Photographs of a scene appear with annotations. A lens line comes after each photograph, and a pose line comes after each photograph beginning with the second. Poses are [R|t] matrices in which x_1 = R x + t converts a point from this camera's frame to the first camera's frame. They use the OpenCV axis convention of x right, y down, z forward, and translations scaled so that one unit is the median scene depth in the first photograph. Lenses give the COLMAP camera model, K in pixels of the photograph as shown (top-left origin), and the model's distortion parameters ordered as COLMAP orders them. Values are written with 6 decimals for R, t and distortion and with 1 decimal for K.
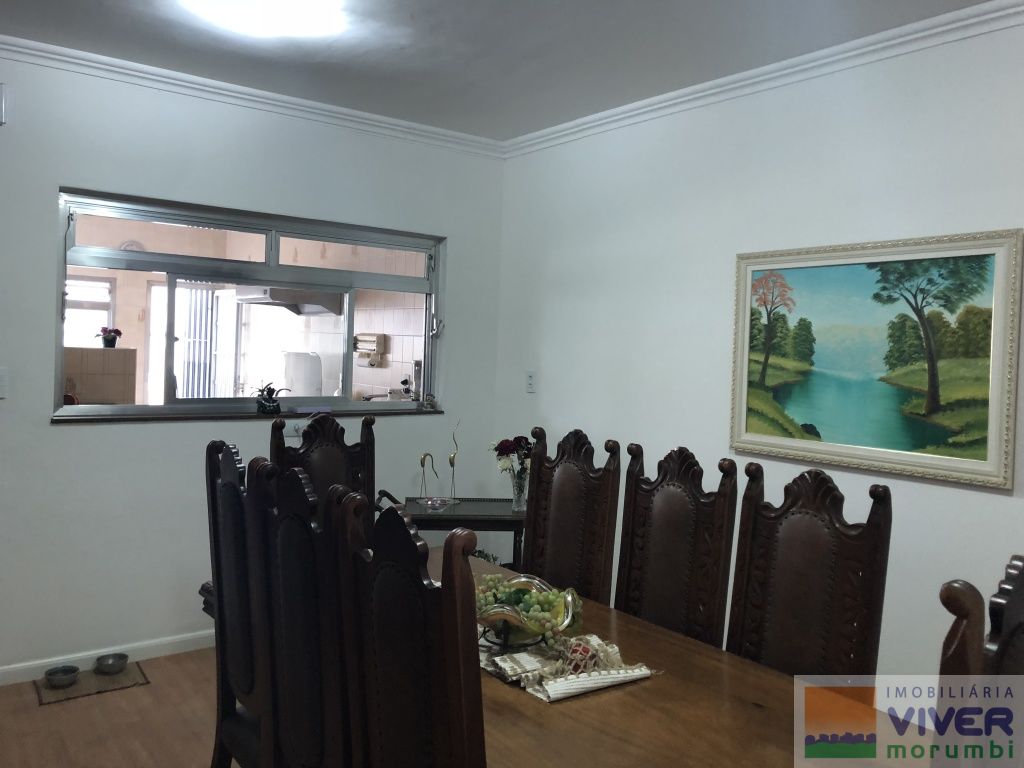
lens RADIAL K [[843.2, 0, 515.8], [0, 843.2, 368.8], [0, 0, 1]] dist [0.058835, -0.058918]
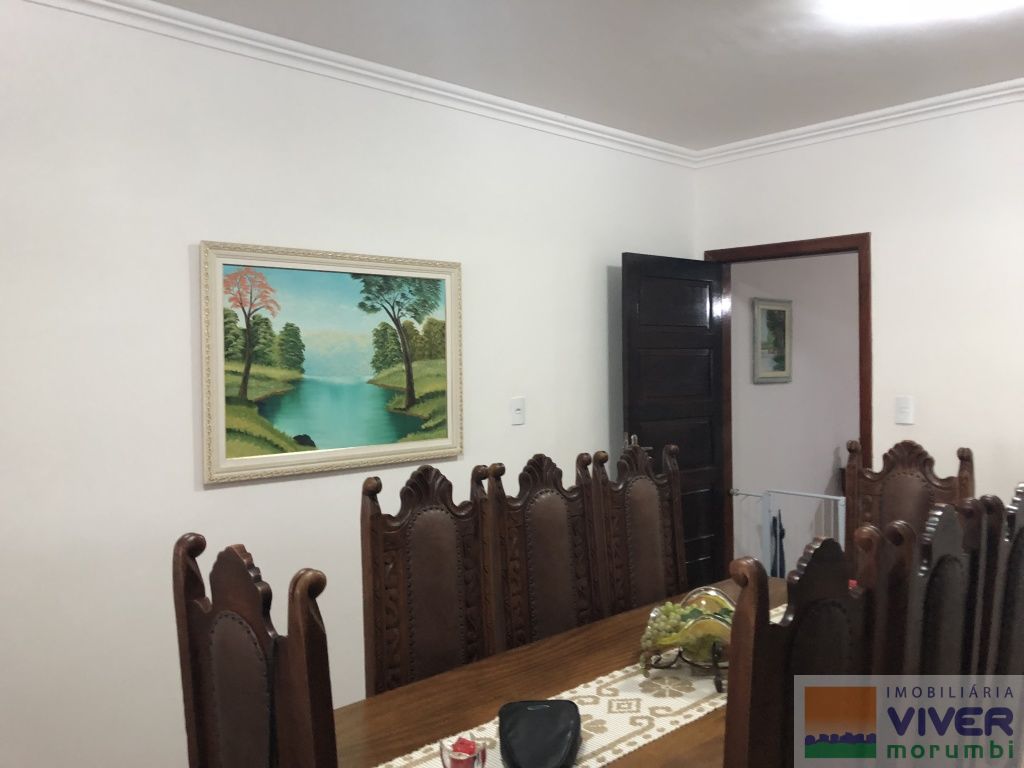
lens RADIAL K [[856.5, 0, 512.1], [0, 856.5, 379.5], [0, 0, 1]] dist [0.029670, -0.000206]
pose [[-0.112817, -0.051024, 0.992305, -0.743519], [0.036124, 0.997810, 0.055414, -0.048841], [-0.992959, 0.042098, -0.110727, 1.022844]]
